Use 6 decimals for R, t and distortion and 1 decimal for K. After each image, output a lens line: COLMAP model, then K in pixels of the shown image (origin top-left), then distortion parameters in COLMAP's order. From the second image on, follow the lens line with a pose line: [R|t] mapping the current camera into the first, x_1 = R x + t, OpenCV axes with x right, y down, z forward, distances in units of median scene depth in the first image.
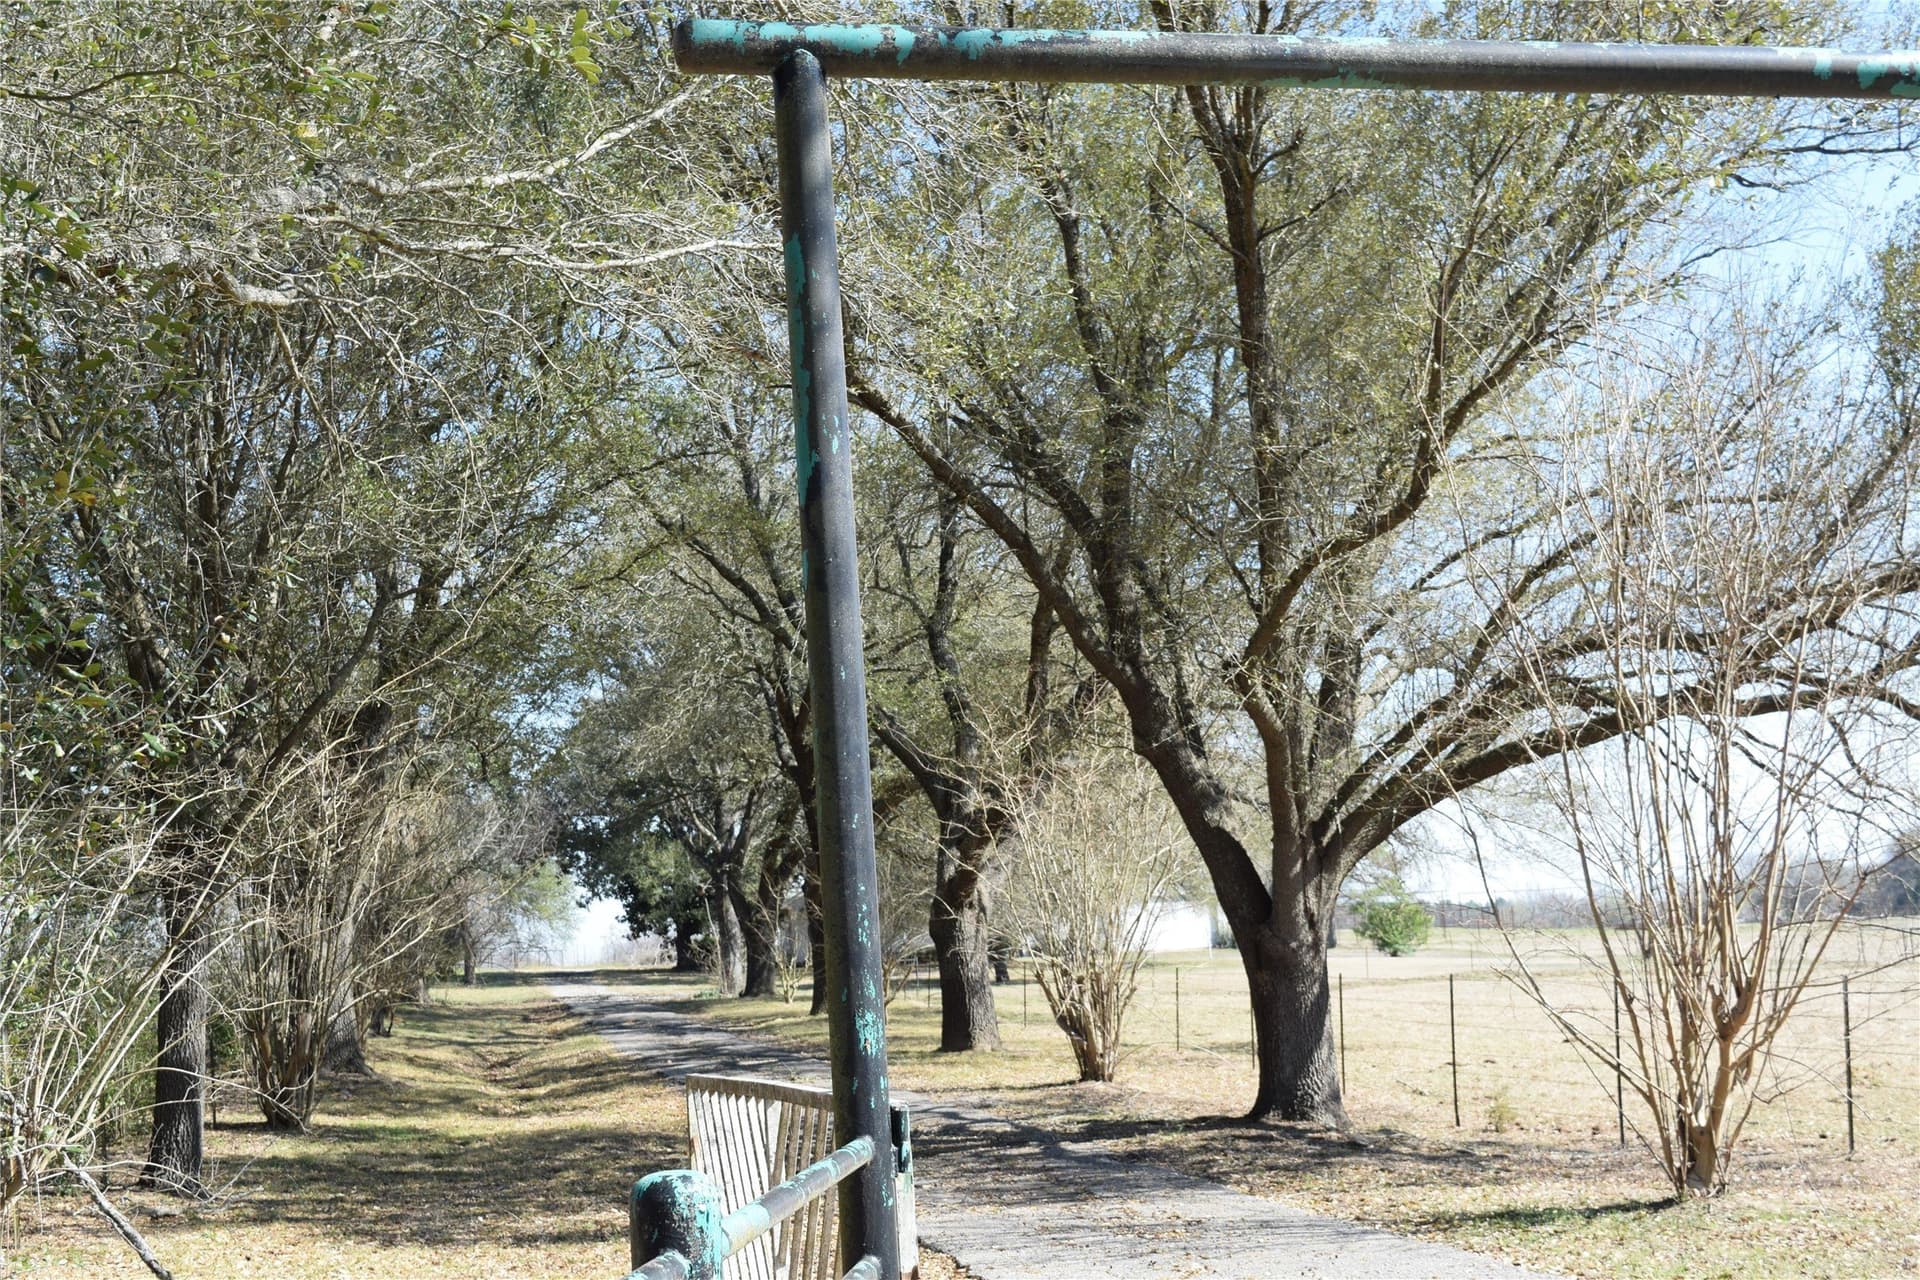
lens RADIAL K [[2514.5, 0, 960.0], [0, 2514.5, 640.0], [0, 0, 1]] dist [-0.027659, -0.023960]
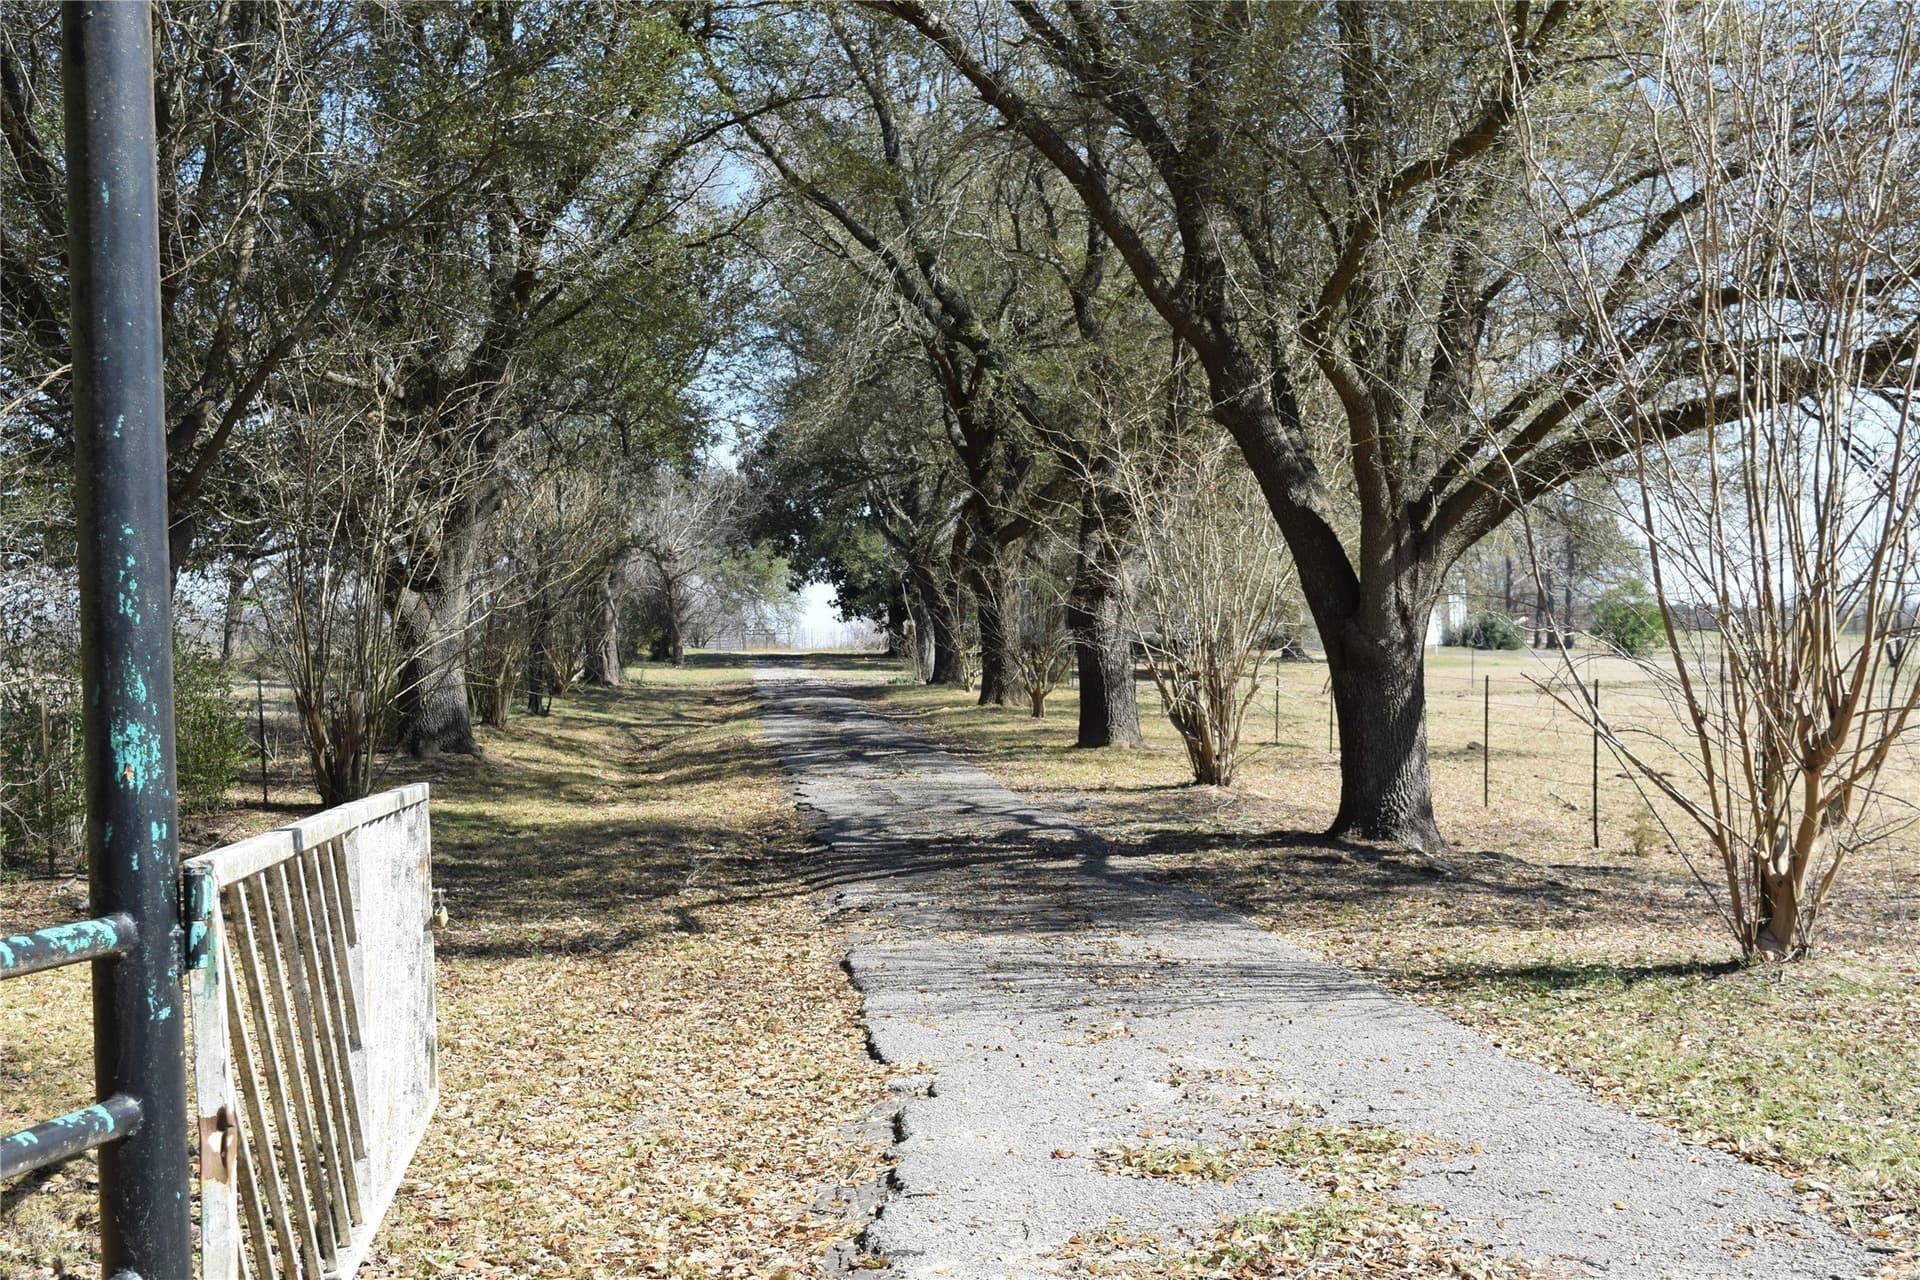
lens RADIAL K [[2514.5, 0, 960.0], [0, 2514.5, 640.0], [0, 0, 1]] dist [-0.027659, -0.023960]
pose [[0.994857, 0.022476, -0.098763, 0.072534], [-0.010186, 0.992327, 0.123220, 0.014009], [0.100775, -0.121581, 0.987453, 0.119402]]
